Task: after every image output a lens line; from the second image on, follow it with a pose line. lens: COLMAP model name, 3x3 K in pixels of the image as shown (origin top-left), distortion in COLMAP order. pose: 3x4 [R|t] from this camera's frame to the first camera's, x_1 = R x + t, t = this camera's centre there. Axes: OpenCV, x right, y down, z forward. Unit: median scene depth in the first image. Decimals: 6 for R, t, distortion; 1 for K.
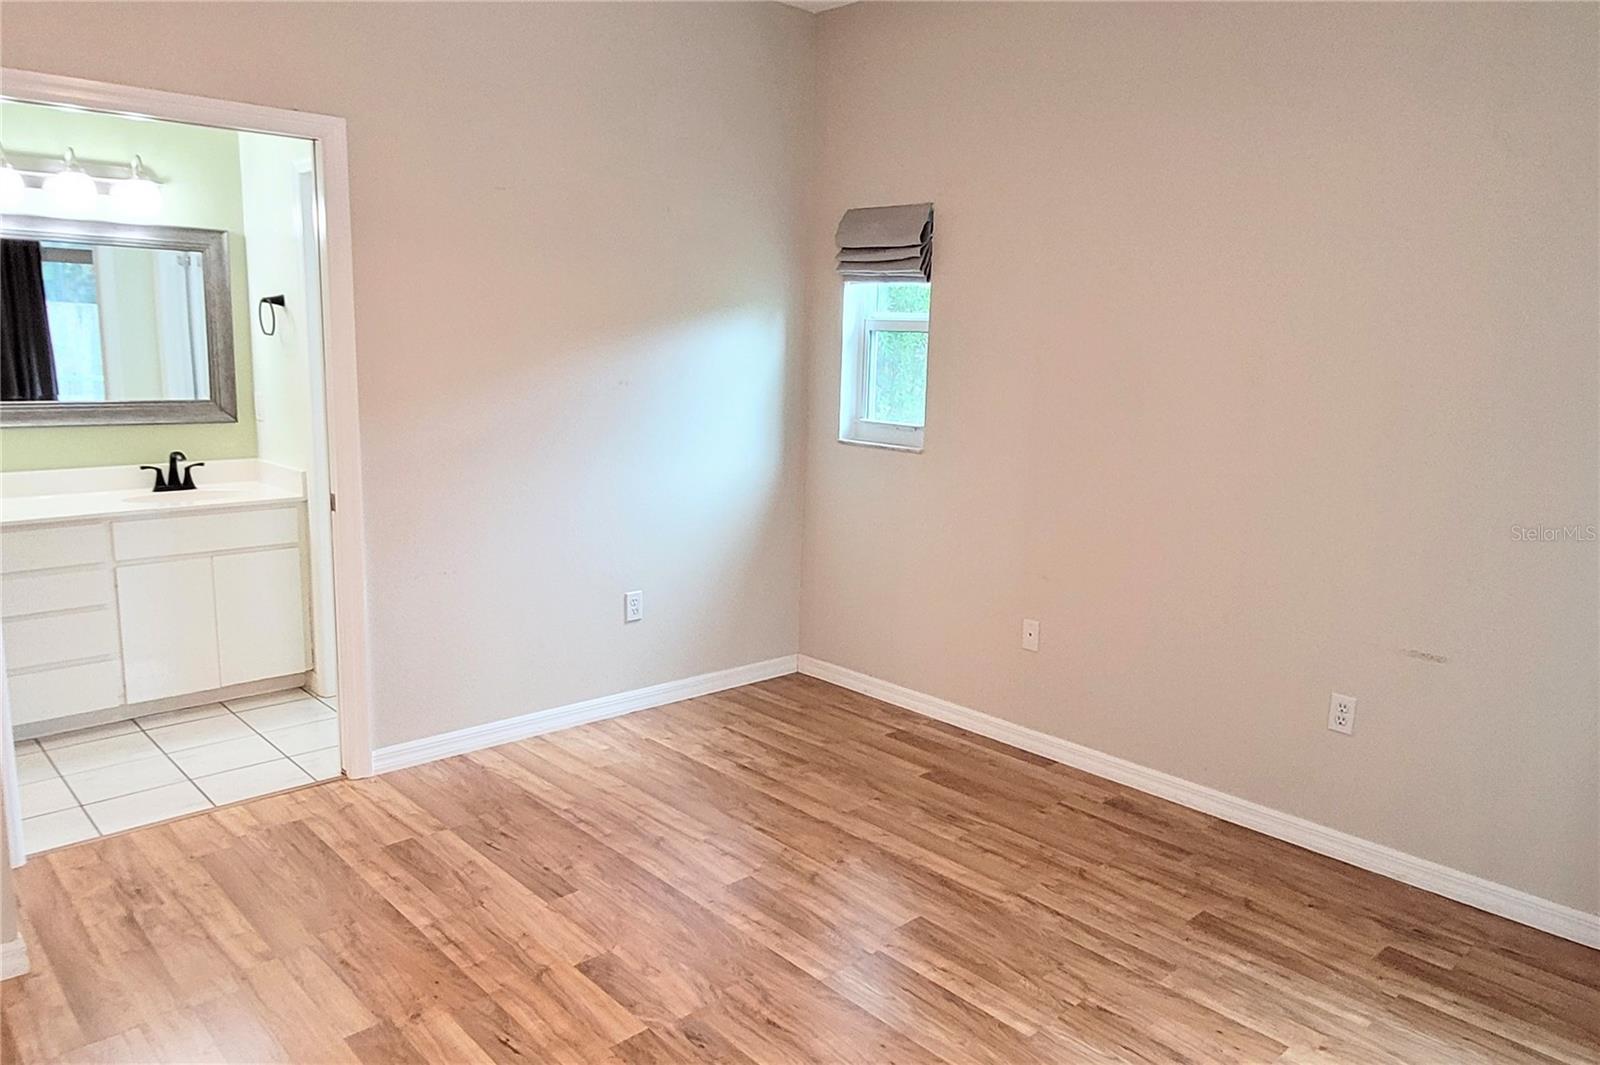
lens RADIAL K [[1113.4, 0, 806.1], [0, 1113.4, 530.7], [0, 0, 1]] dist [0.002201, 0.008821]
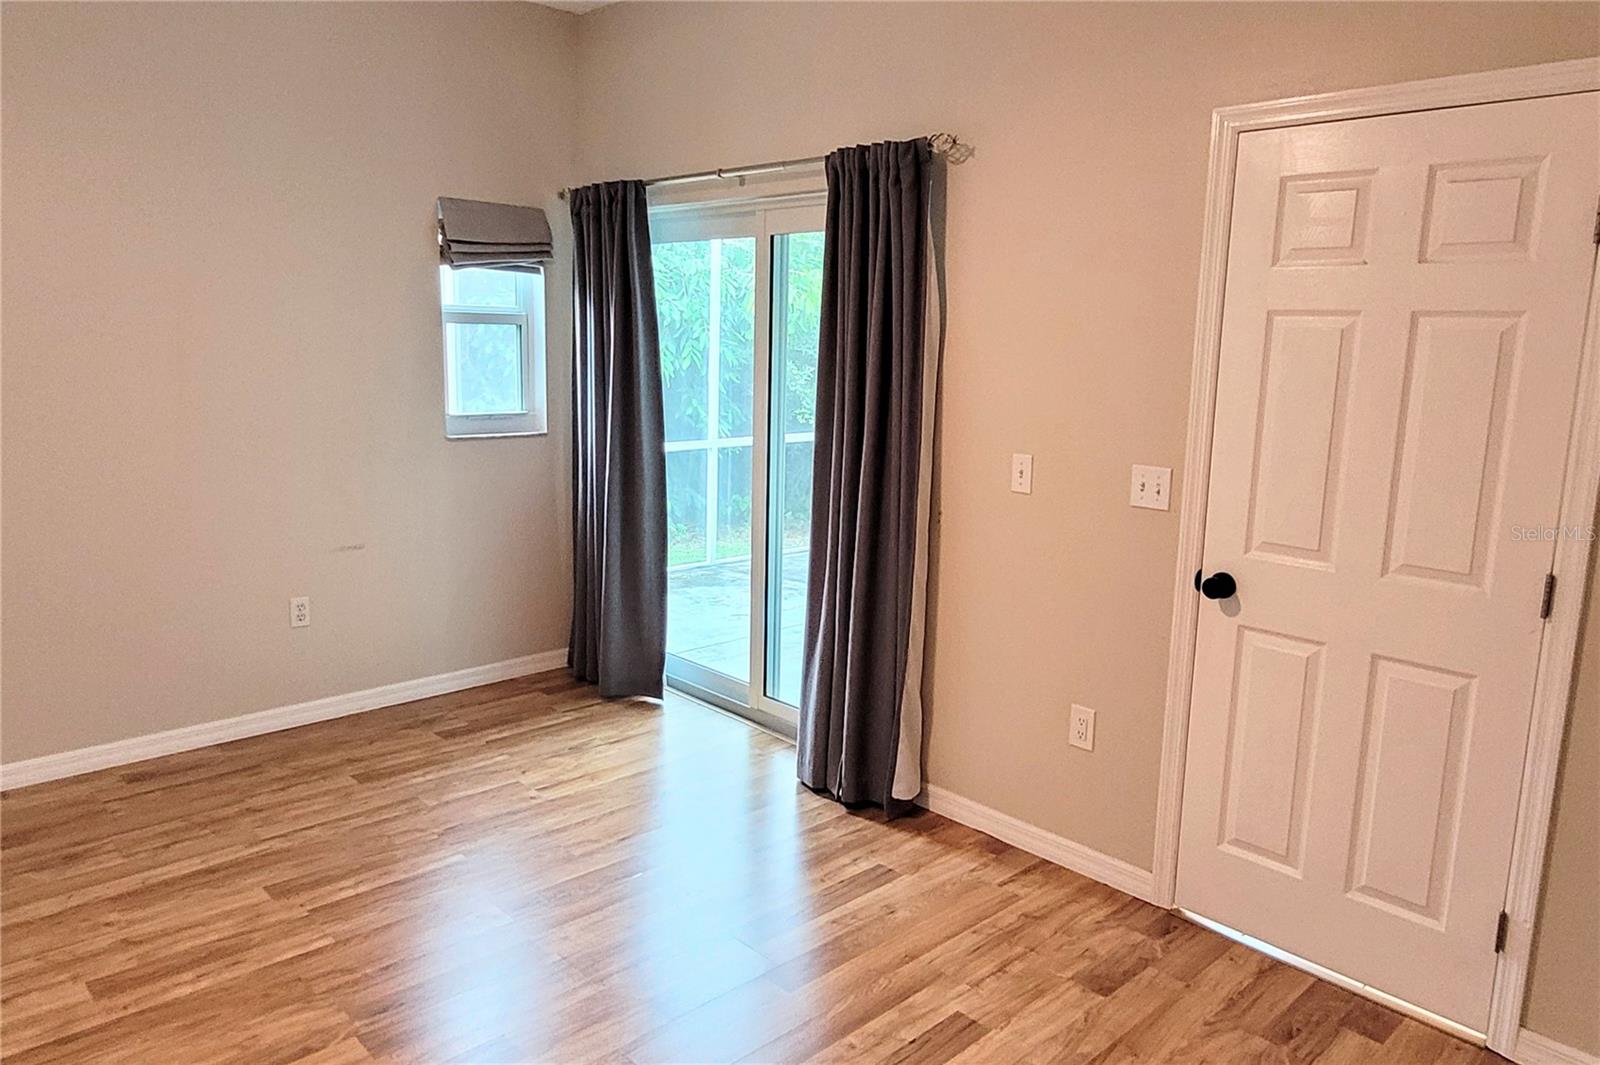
lens RADIAL K [[1113.4, 0, 802.4], [0, 1113.4, 527.9], [0, 0, 1]] dist [0.002201, 0.008821]
pose [[-0.001953, -0.203949, 0.978980, -0.903897], [0.153418, 0.967331, 0.201828, -0.119781], [-0.988159, 0.150587, 0.029400, 0.442866]]
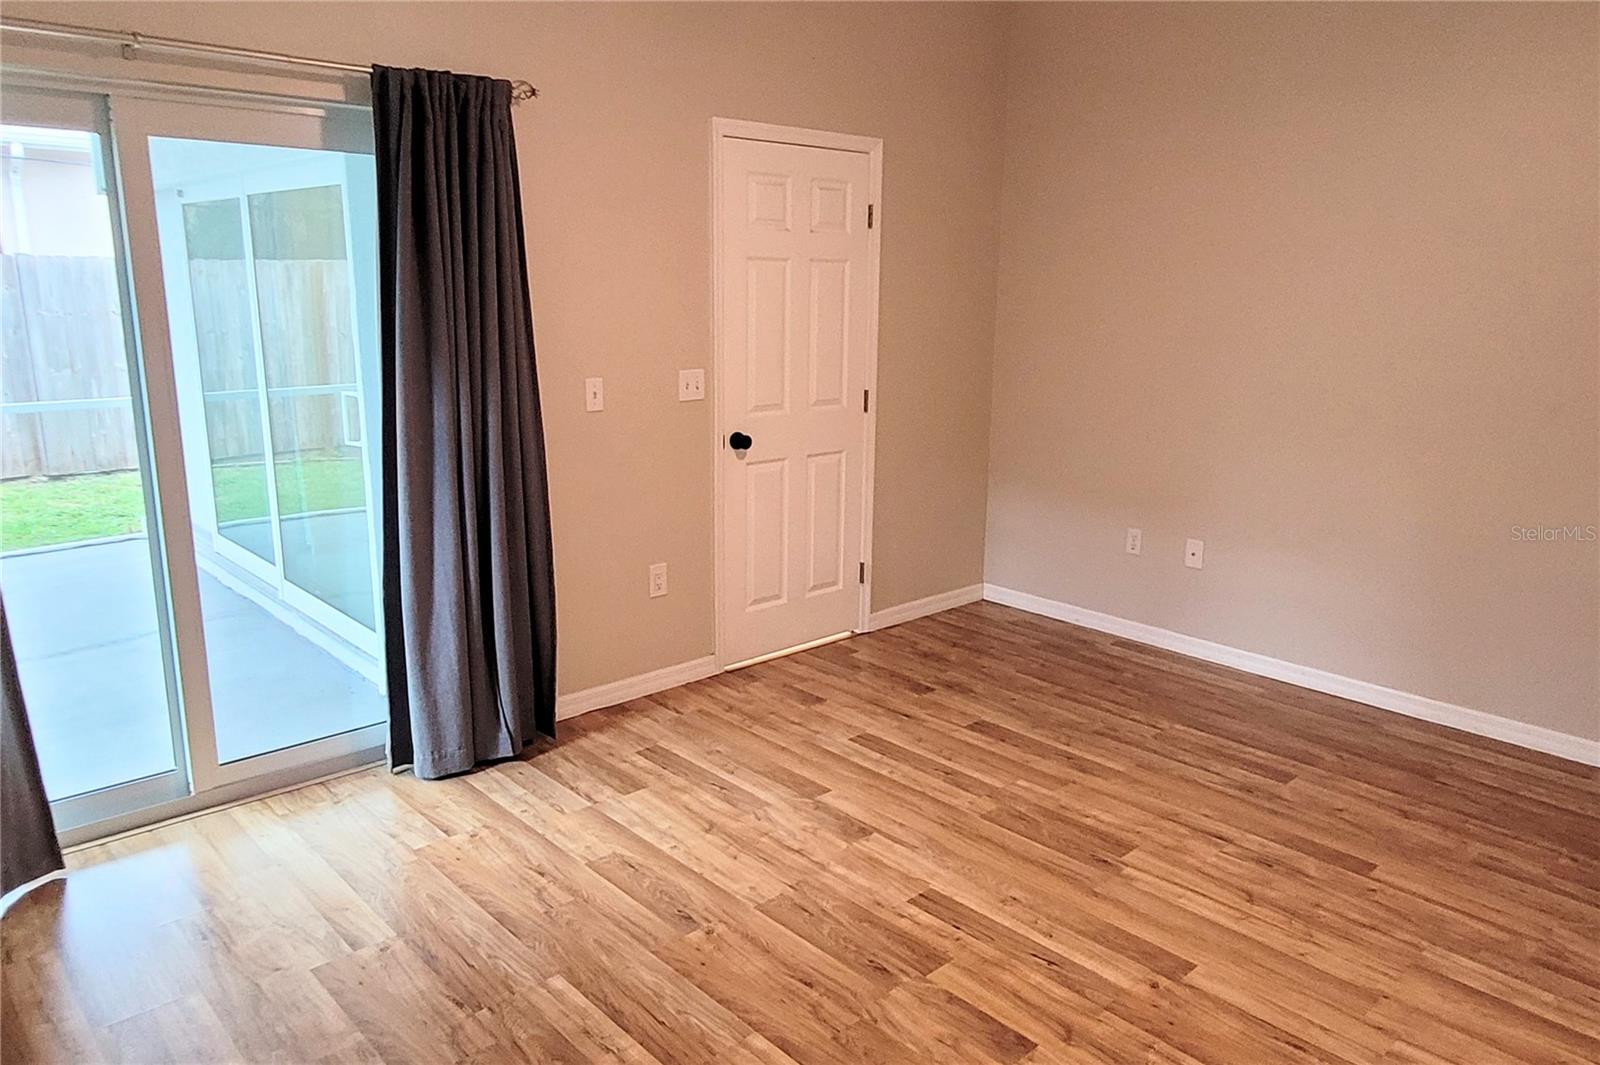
lens RADIAL K [[1113.4, 0, 804.0], [0, 1113.4, 536.7], [0, 0, 1]] dist [0.002201, 0.008821]
pose [[-0.999165, -0.040648, -0.004065, -0.006251], [-0.038940, 0.917643, 0.395494, -0.296385], [-0.012345, 0.395322, -0.918460, 1.570792]]
